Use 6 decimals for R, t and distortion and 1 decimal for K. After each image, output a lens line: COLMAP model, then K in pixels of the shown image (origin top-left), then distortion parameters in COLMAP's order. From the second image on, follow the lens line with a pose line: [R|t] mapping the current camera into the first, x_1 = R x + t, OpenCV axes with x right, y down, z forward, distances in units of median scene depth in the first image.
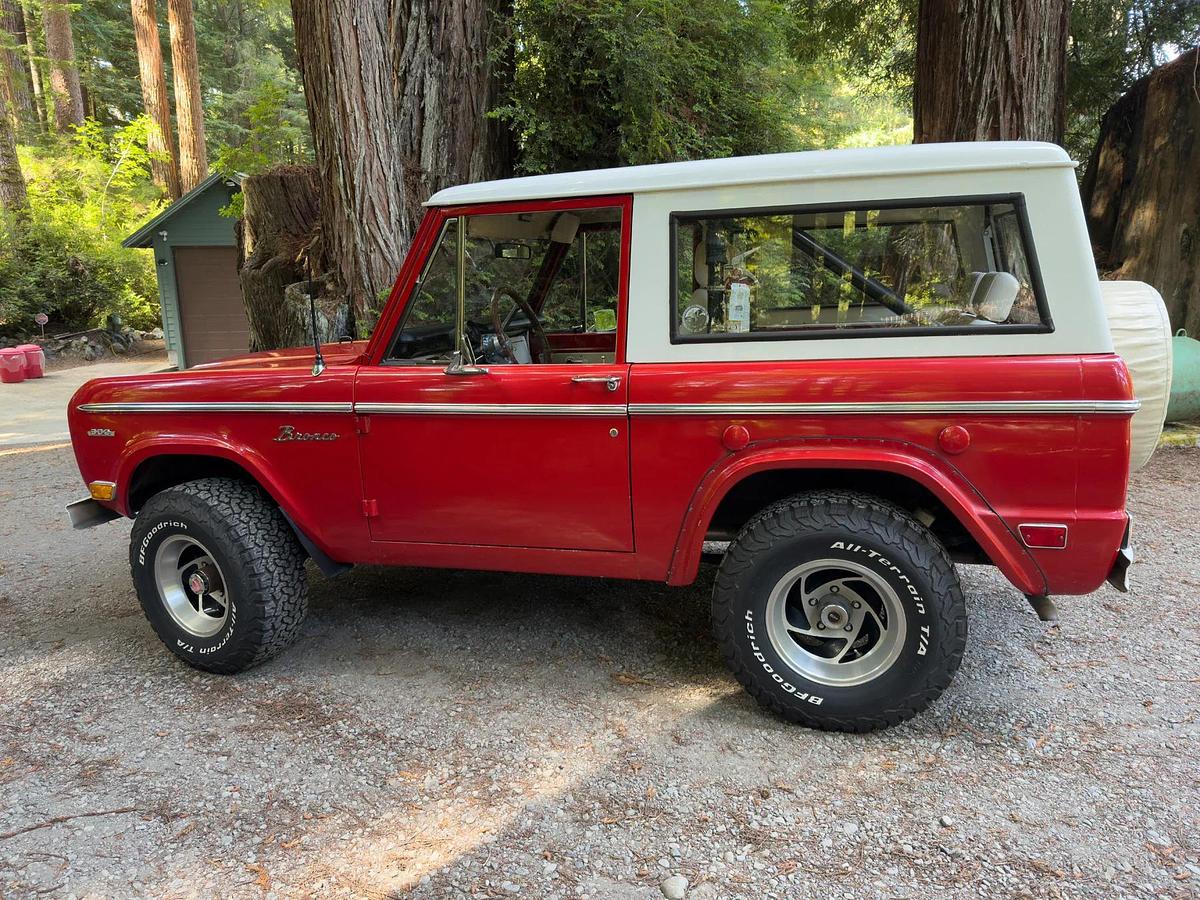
lens RADIAL K [[836.4, 0, 606.2], [0, 836.4, 453.4], [0, 0, 1]] dist [0.066410, -0.086436]
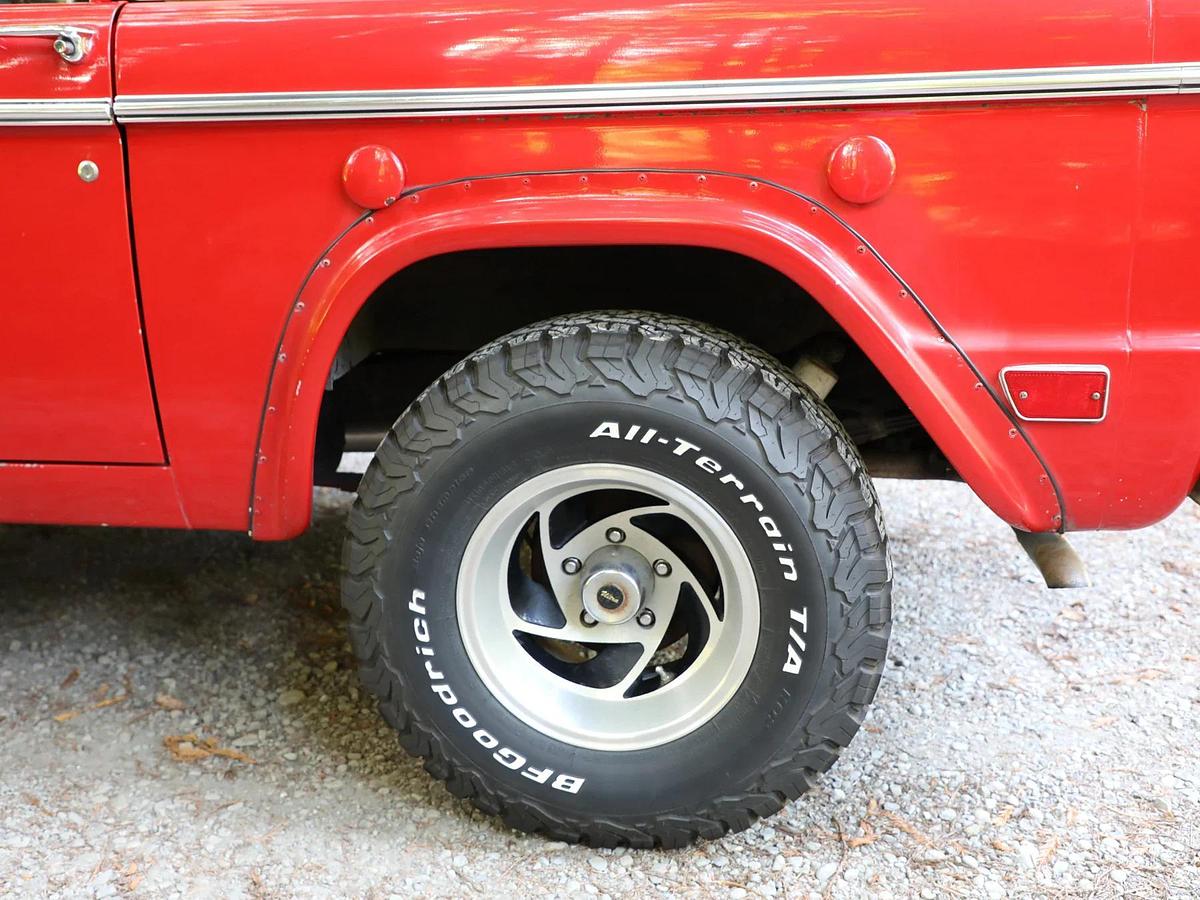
lens RADIAL K [[1240.8, 0, 600.0], [0, 1240.8, 450.0], [0, 0, 1]] dist [0.047465, 0.003240]
pose [[0.992271, -0.013995, 0.123297, 0.164694], [0.006549, 0.998141, 0.060586, 0.068798], [-0.123915, -0.059311, 0.990519, 0.316791]]
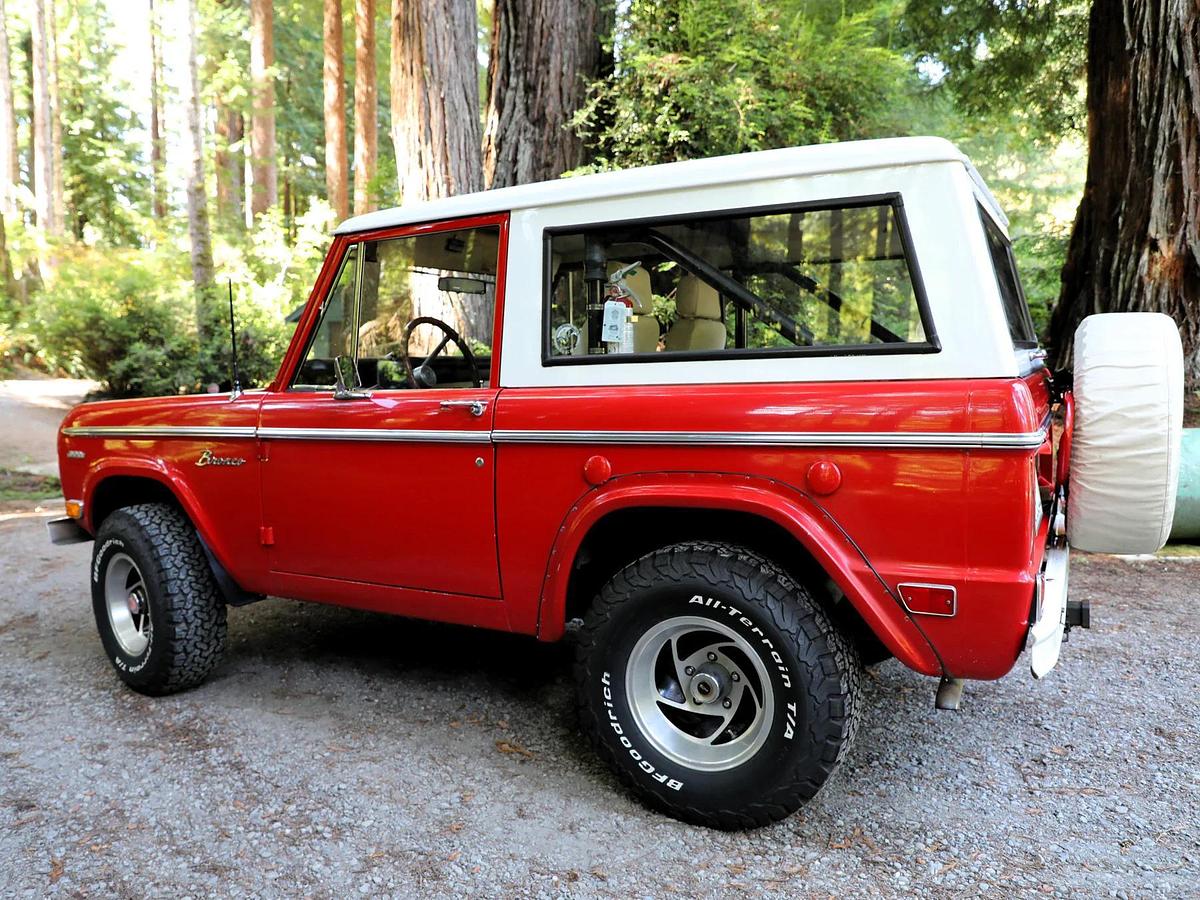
lens RADIAL K [[927.5, 0, 538.8], [0, 927.5, 443.6], [0, 0, 1]] dist [-0.076800, 0.049306]
pose [[0.964786, 0.034232, -0.260799, 0.304394], [-0.063851, 0.992319, -0.105957, 0.052699], [0.255169, 0.118879, 0.959561, 0.037127]]
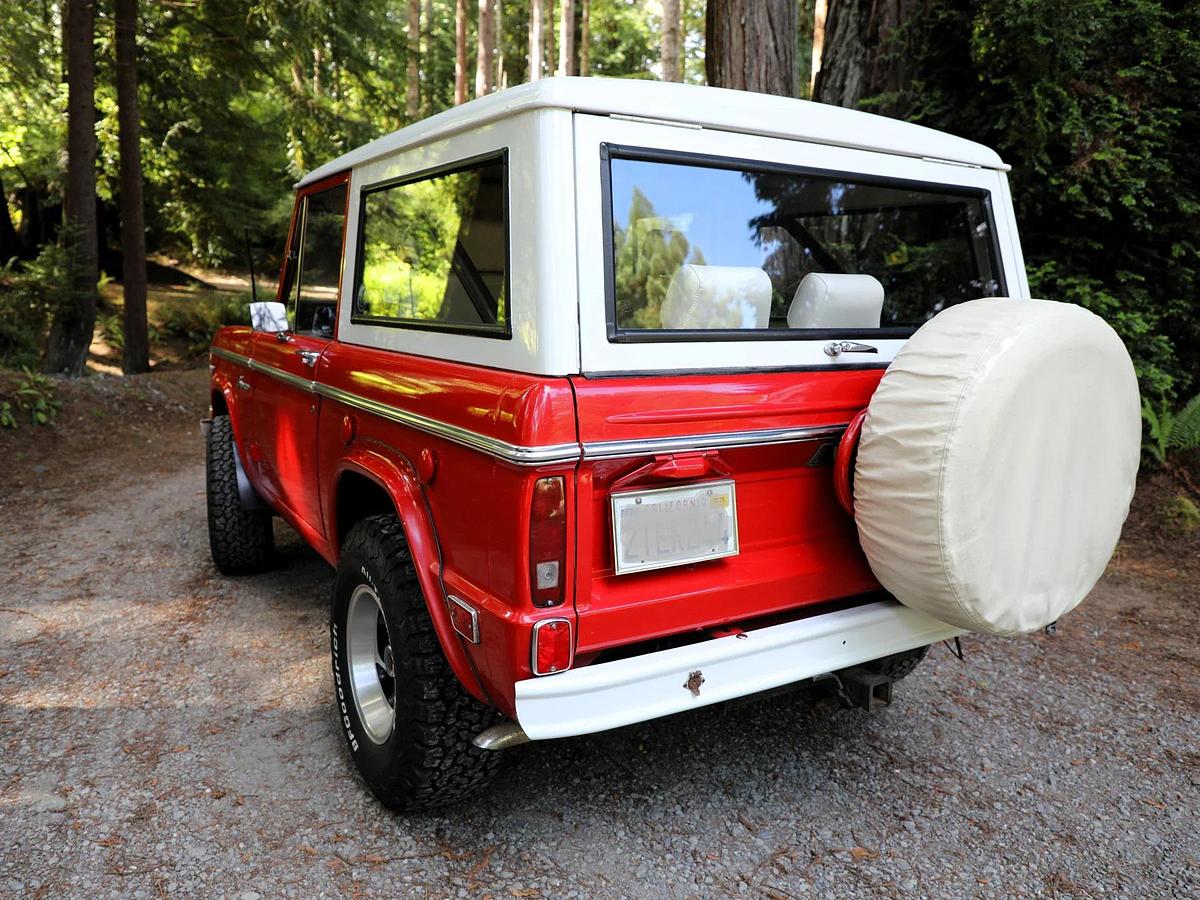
lens RADIAL K [[914.8, 0, 566.7], [0, 914.8, 453.7], [0, 0, 1]] dist [-0.050208, -0.000898]
pose [[0.722236, 0.172828, -0.669705, 0.858171], [-0.193425, 0.980113, 0.044336, -0.072825], [0.664049, 0.097516, 0.741302, 0.376154]]
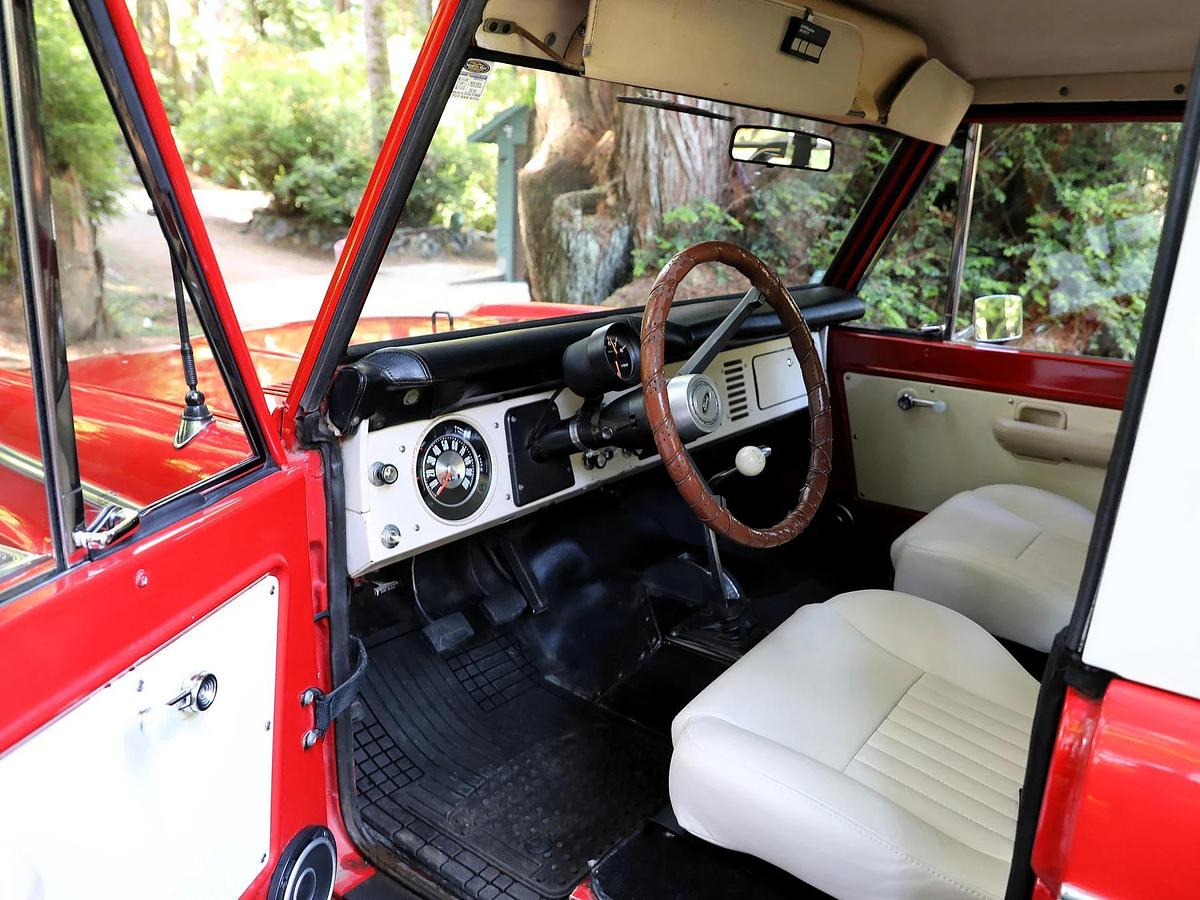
lens RADIAL K [[943.0, 0, 651.8], [0, 943.0, 431.1], [0, 0, 1]] dist [-0.041518, 0.001407]
pose [[0.937346, 0.147200, -0.315777, -0.011894], [-0.134982, 0.989008, 0.060350, -0.153512], [0.321189, -0.013944, 0.946912, 0.670454]]
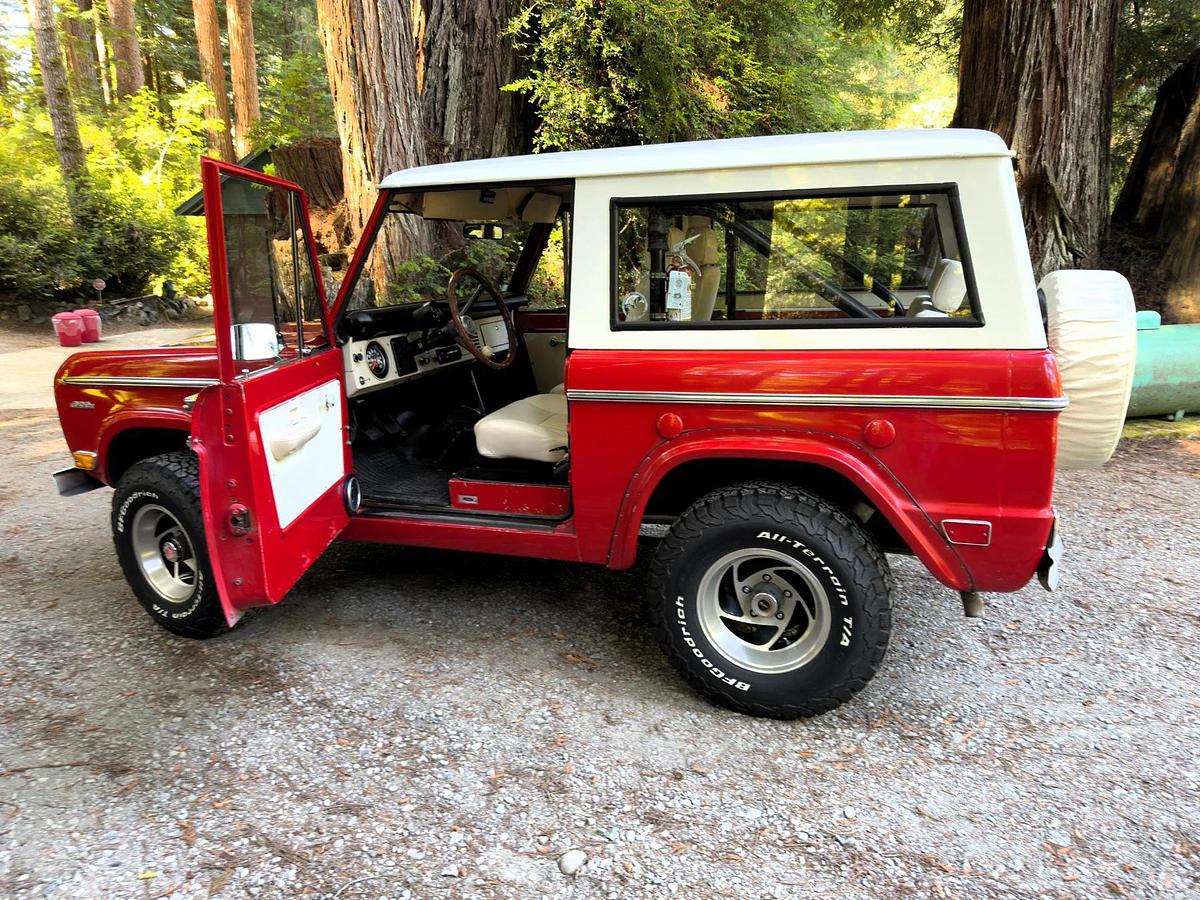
lens RADIAL K [[836.5, 0, 608.4], [0, 836.5, 453.0], [0, 0, 1]] dist [0.085900, -0.119745]
pose [[0.998191, 0.024221, -0.055021, 0.120028], [-0.022469, 0.999227, 0.032248, -0.014422], [0.055759, -0.030953, 0.997964, -0.009842]]
